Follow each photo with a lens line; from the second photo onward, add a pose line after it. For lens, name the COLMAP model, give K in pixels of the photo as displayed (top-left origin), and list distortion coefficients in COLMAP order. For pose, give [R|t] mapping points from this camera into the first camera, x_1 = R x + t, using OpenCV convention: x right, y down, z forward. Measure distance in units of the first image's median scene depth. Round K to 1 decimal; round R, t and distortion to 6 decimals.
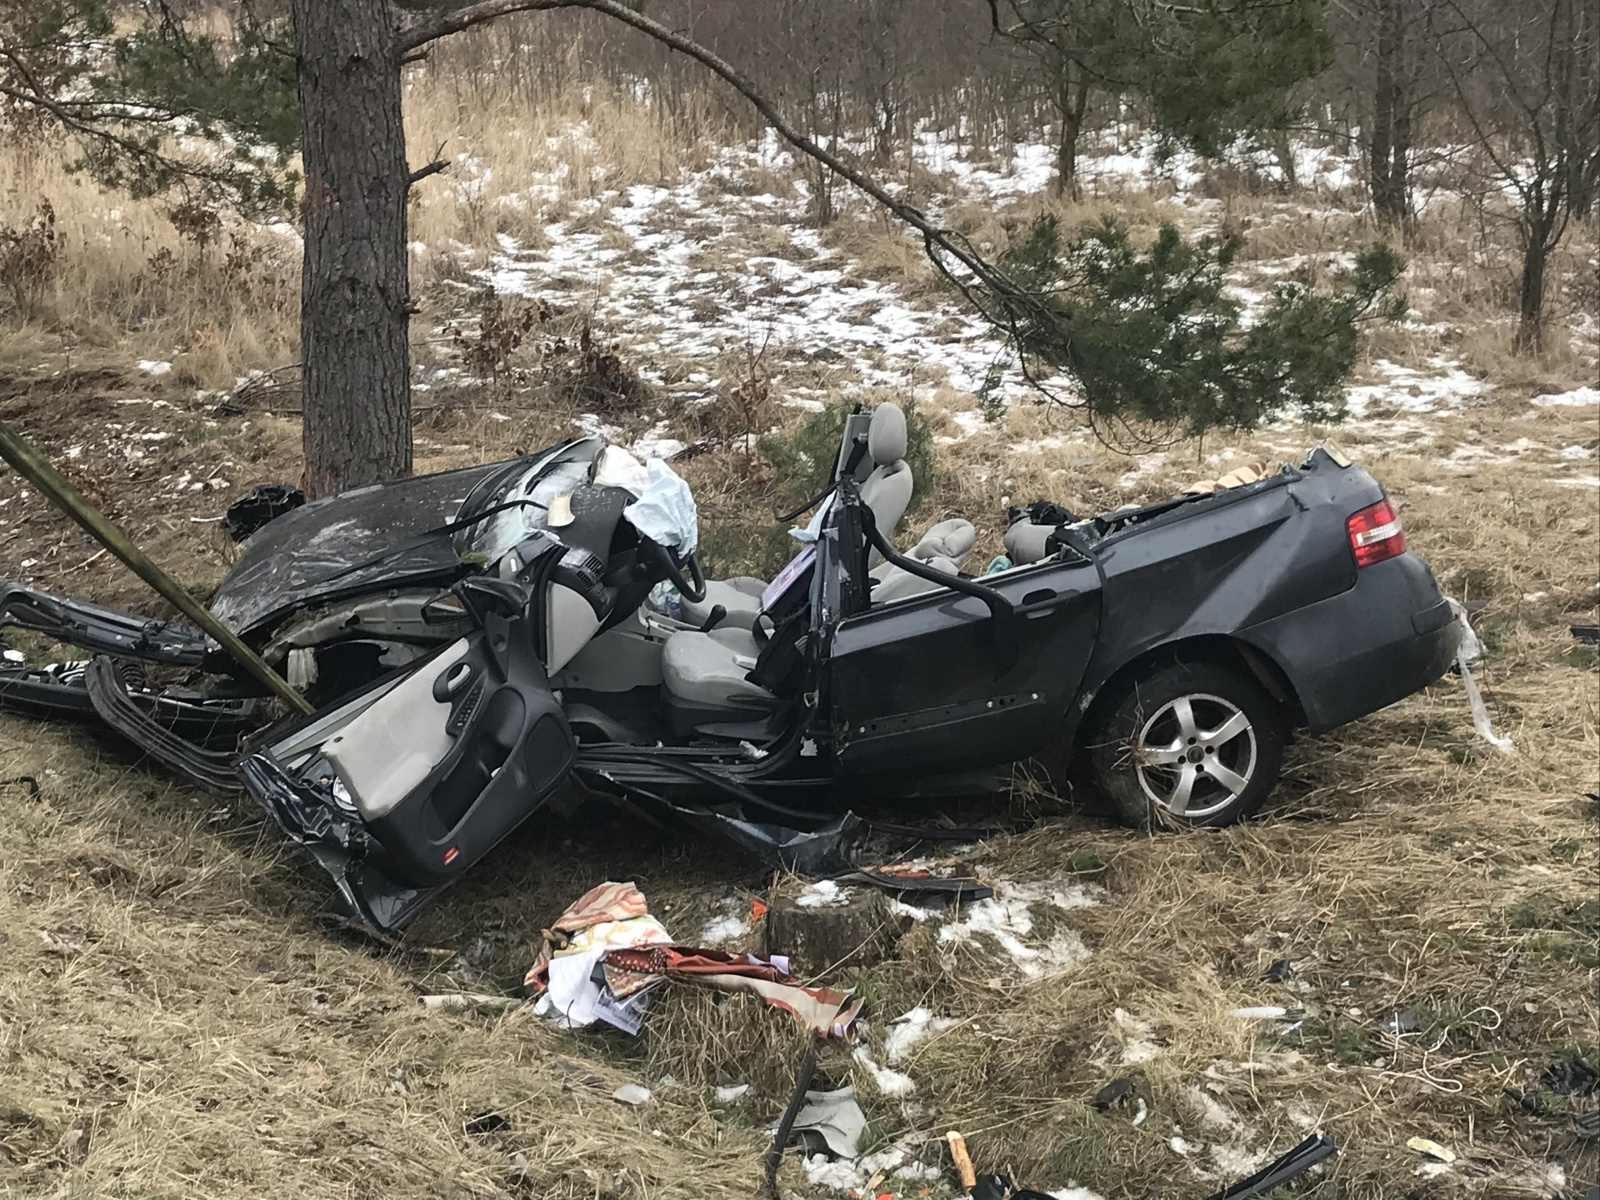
lens RADIAL K [[2616.2, 0, 800.0], [0, 2616.2, 600.0], [0, 0, 1]] dist [0.201529, -0.057289]
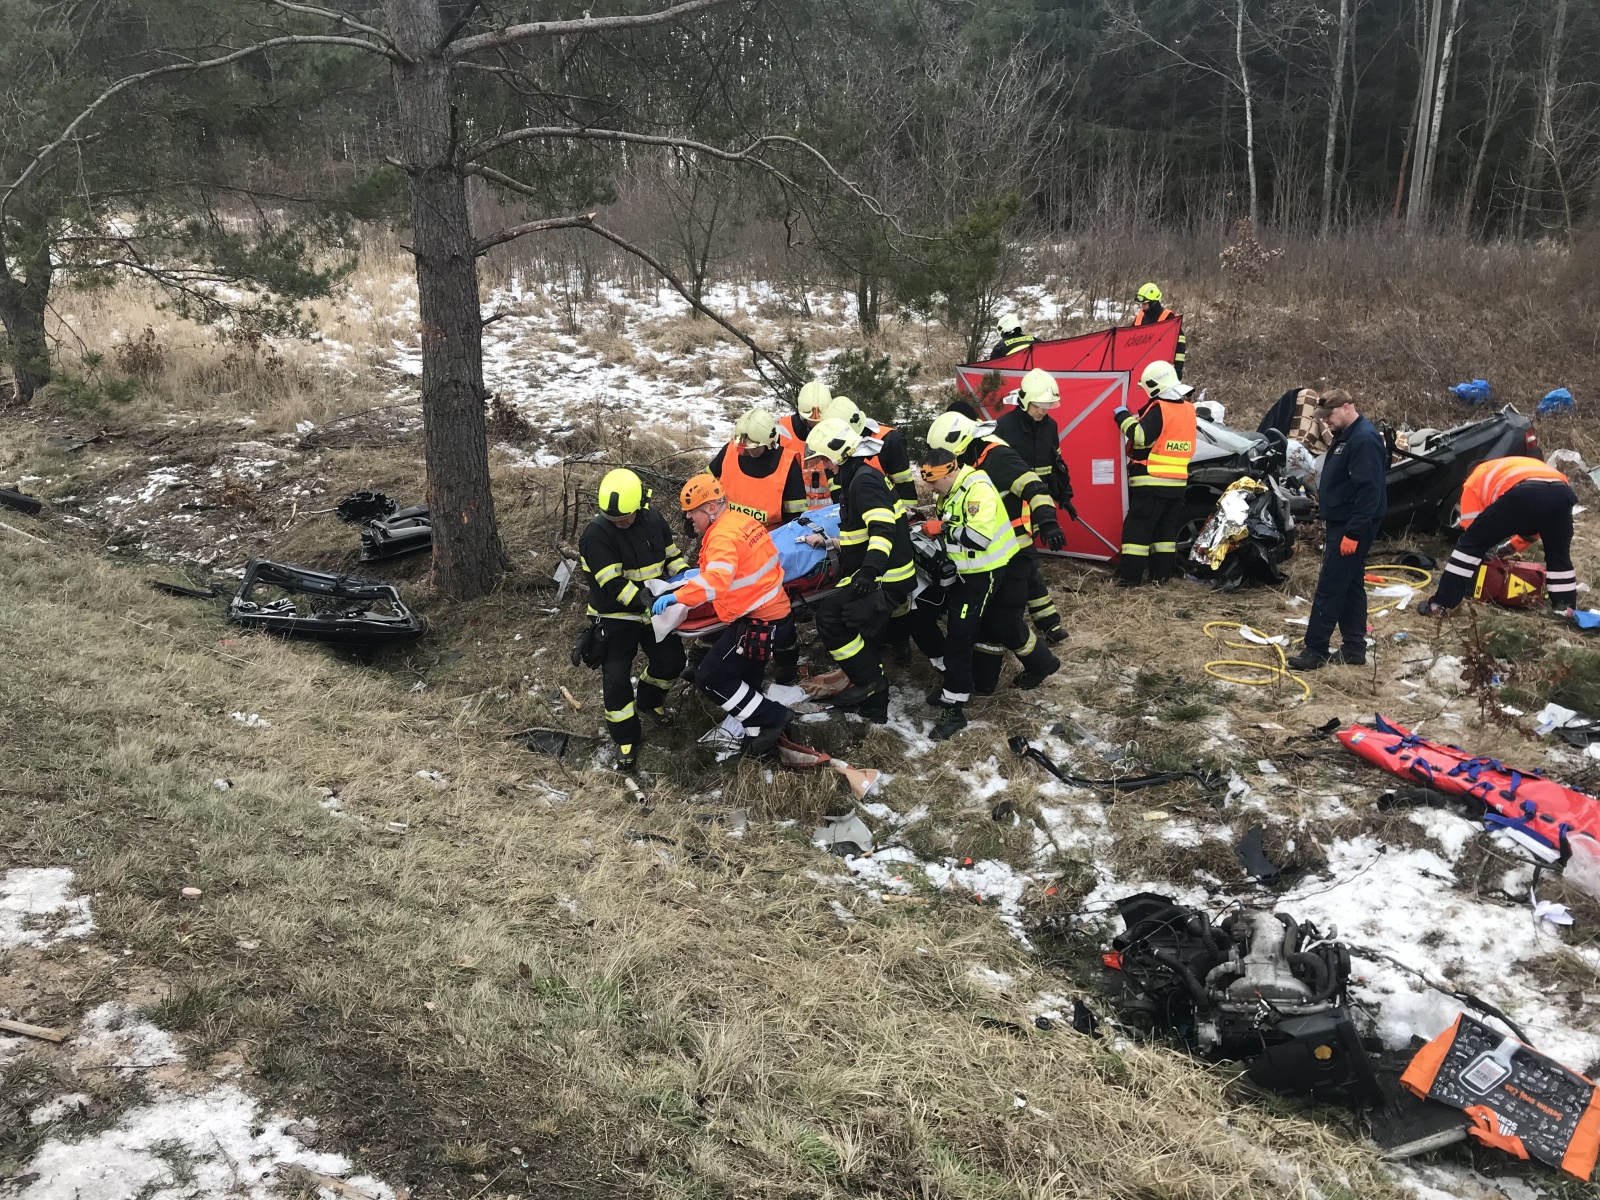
lens RADIAL K [[1315.4, 0, 800.0], [0, 1315.4, 600.0], [0, 0, 1]] dist [0.034213, -0.016394]
pose [[0.970815, -0.054412, 0.233577, -0.076737], [0.039142, 0.996812, 0.069522, -0.012765], [-0.236616, -0.058350, 0.969850, 0.033296]]
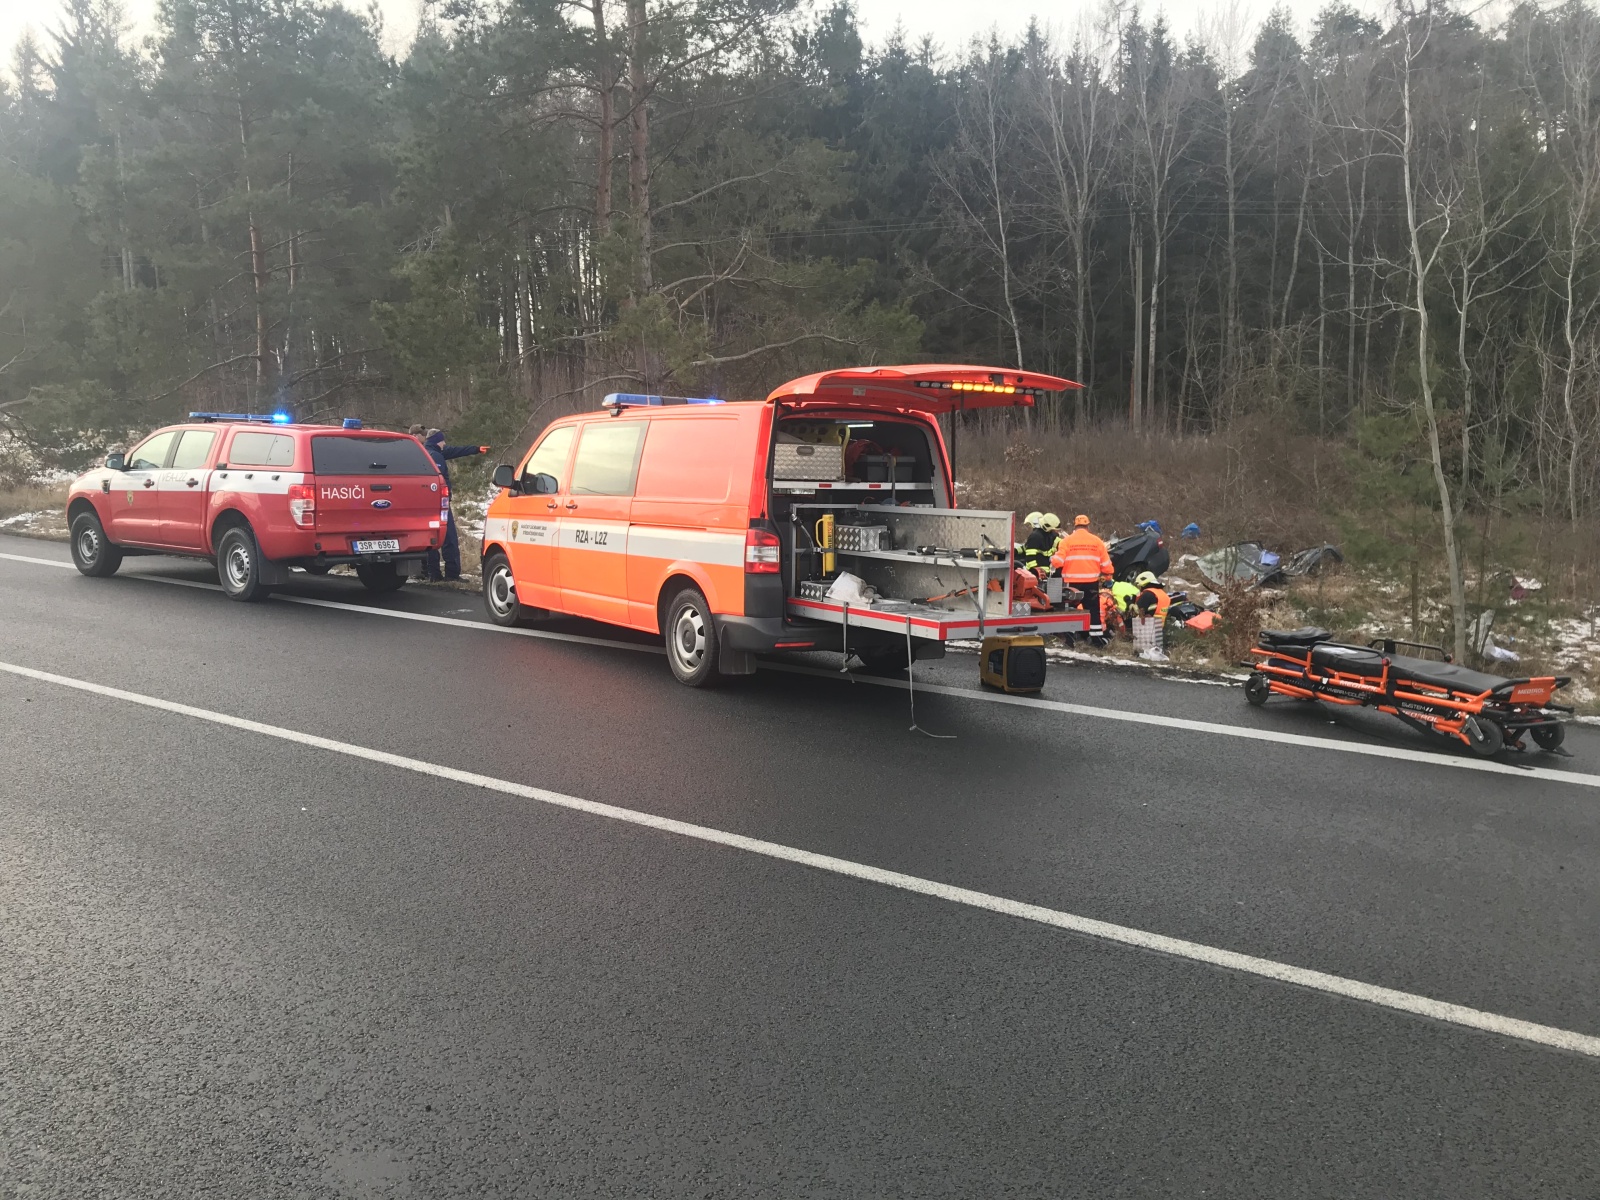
lens RADIAL K [[1307.9, 0, 800.0], [0, 1307.9, 600.0], [0, 0, 1]] dist [0.042681, -0.002334]
pose [[0.926752, -0.059092, 0.370997, -0.331299], [0.087506, 0.994342, -0.060213, 0.056101], [-0.365340, 0.088267, 0.926680, -0.389172]]
